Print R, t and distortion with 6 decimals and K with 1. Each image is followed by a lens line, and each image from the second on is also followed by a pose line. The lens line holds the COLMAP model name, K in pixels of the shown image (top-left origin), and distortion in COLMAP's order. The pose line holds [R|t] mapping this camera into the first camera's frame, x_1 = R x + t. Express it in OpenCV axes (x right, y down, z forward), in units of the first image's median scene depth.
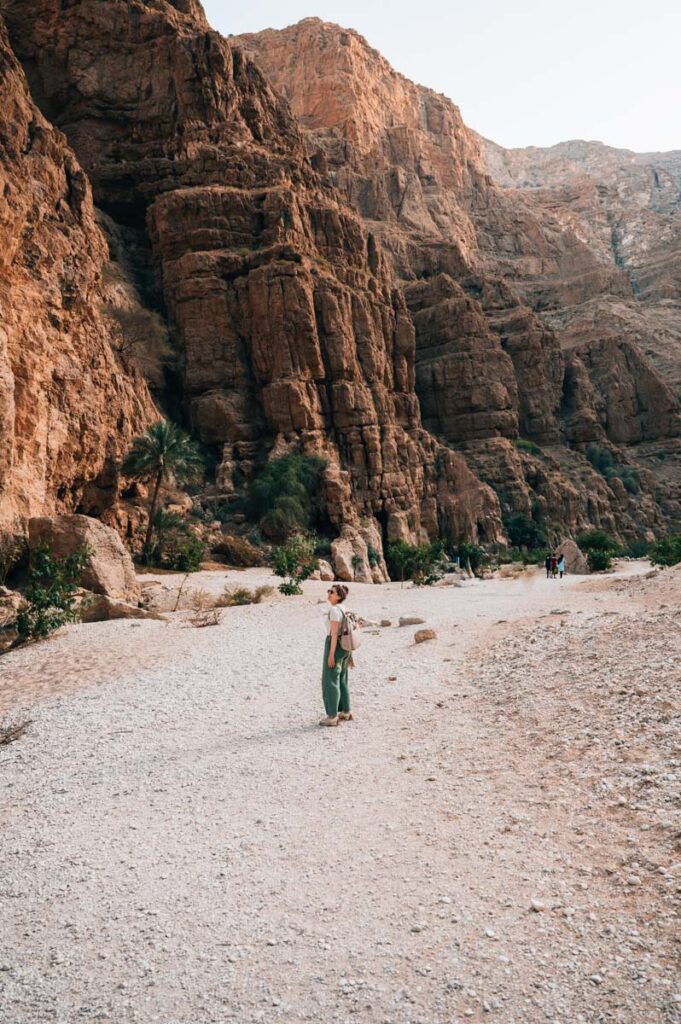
lens RADIAL K [[714.5, 0, 341.6], [0, 714.5, 513.9], [0, 0, 1]] dist [0.007490, 0.004068]
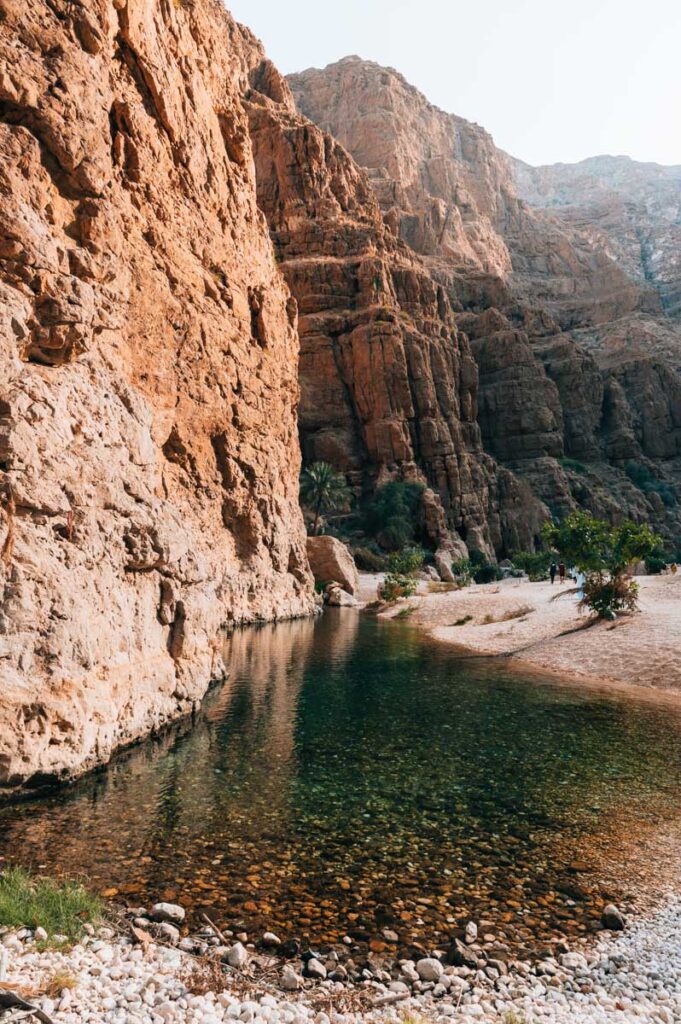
lens RADIAL K [[714.5, 0, 339.2], [0, 714.5, 512.6], [0, 0, 1]] dist [0.007490, 0.004068]
pose [[0.999229, -0.007065, -0.038613, -0.057604], [0.006466, 0.999857, -0.015606, -0.005138], [0.038717, 0.015344, 0.999132, -0.115997]]
